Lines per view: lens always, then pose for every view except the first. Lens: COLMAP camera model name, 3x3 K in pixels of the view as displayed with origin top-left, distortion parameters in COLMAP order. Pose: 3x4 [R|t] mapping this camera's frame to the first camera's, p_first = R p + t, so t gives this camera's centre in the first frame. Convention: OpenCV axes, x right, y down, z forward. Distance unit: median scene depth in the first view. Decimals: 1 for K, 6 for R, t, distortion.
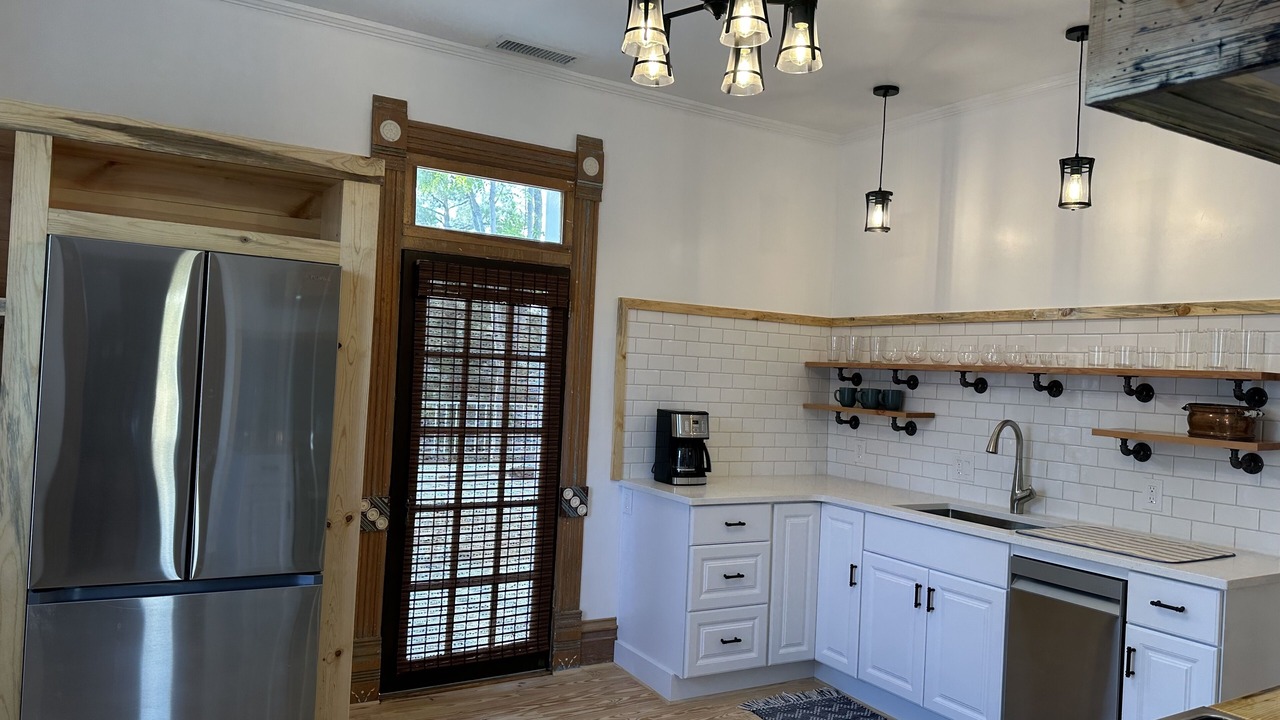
lens RADIAL K [[892.8, 0, 626.8], [0, 892.8, 358.5], [0, 0, 1]] dist [0.004840, 0.000591]
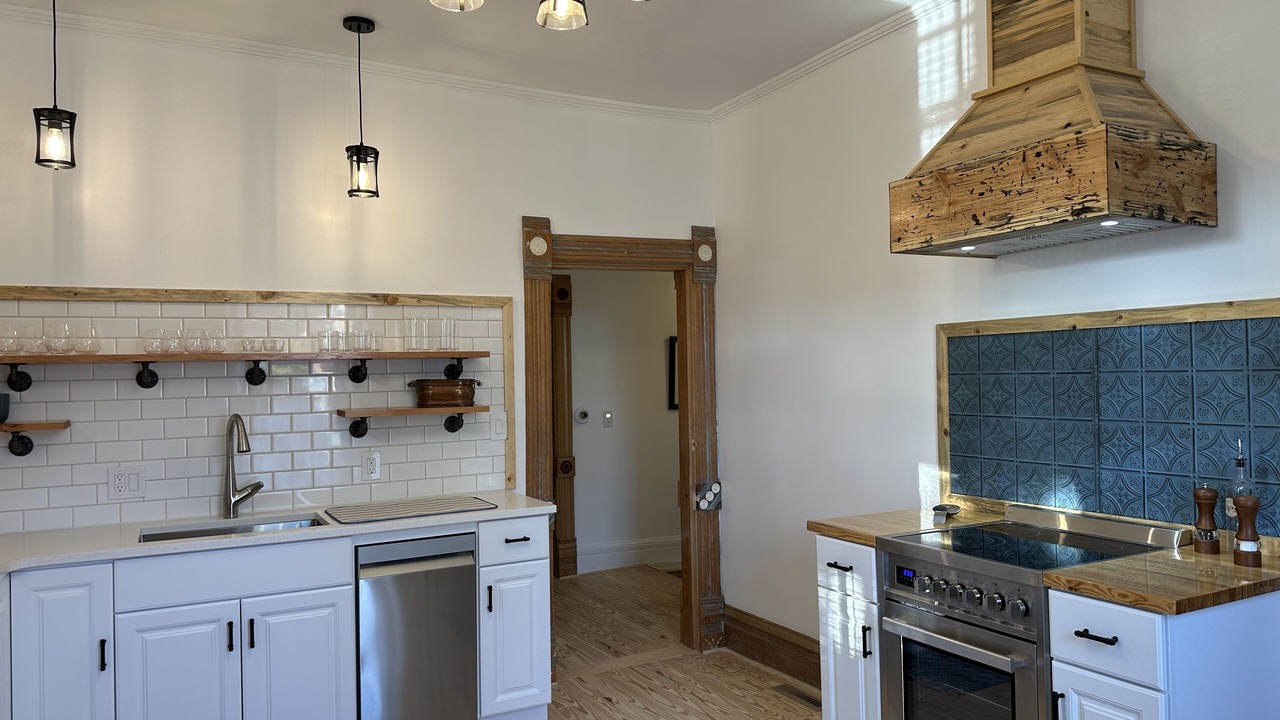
lens RADIAL K [[856.4, 0, 640.9], [0, 856.4, 377.9], [0, 0, 1]] dist [-0.004816, -0.003619]
pose [[0.031997, -0.056762, 0.997875, -0.463626], [0.010688, 0.998348, 0.056446, -0.012487], [-0.999431, 0.008859, 0.032551, 0.641120]]
